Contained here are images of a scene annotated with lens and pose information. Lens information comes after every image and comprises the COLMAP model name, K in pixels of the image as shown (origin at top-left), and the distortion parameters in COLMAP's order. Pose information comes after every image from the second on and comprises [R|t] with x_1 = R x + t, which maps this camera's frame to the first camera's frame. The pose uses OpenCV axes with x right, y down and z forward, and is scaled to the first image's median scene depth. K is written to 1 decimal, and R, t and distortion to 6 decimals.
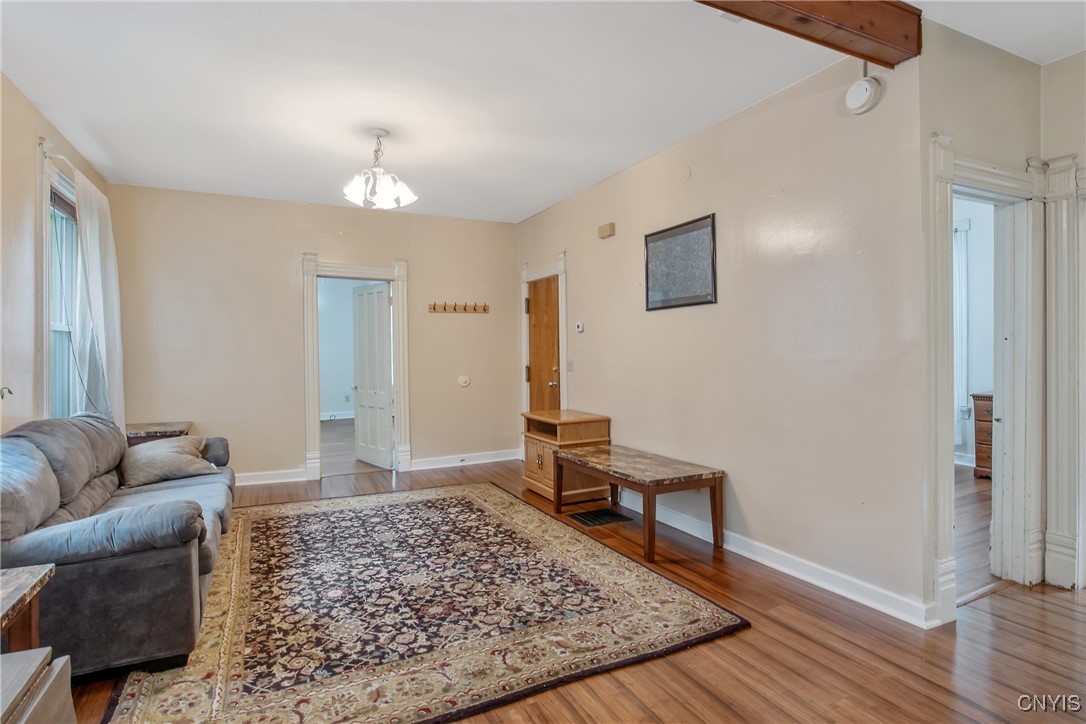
lens RADIAL K [[548.5, 0, 537.7], [0, 548.5, 352.1], [0, 0, 1]] dist [-0.006199, -0.002906]
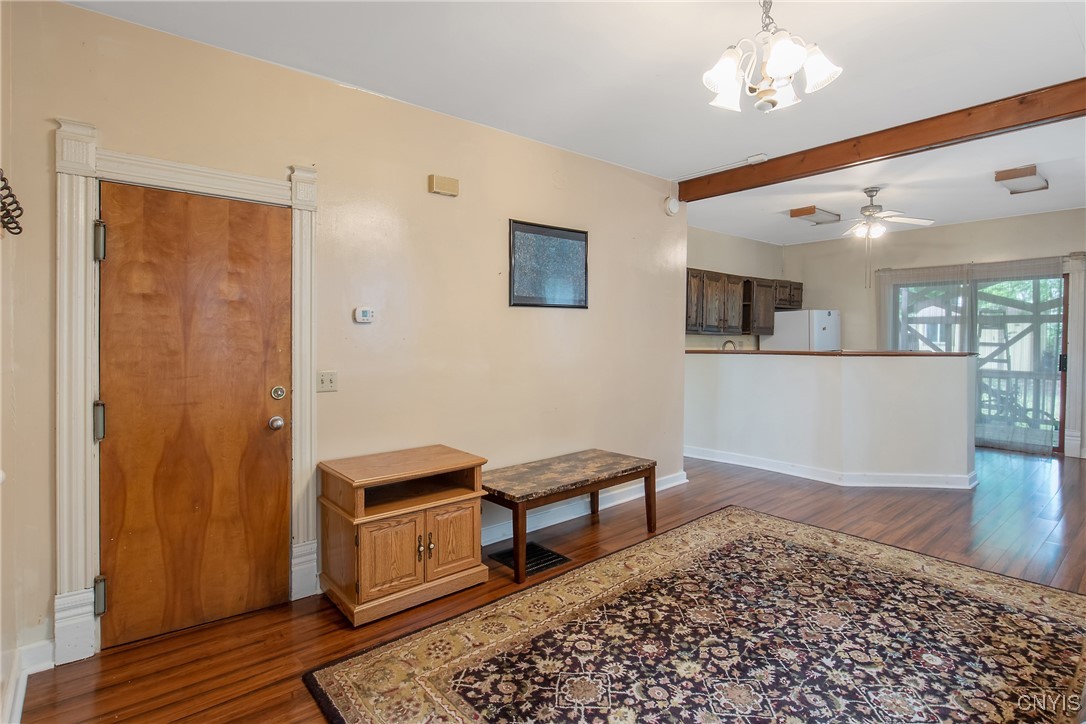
lens RADIAL K [[548.5, 0, 538.7], [0, 548.5, 355.5], [0, 0, 1]] dist [-0.006199, -0.002906]
pose [[-0.238318, -0.024259, 0.970884, -1.010068], [0.011604, 0.999546, 0.027823, -0.029980], [-0.971118, 0.017896, -0.237928, 1.767557]]
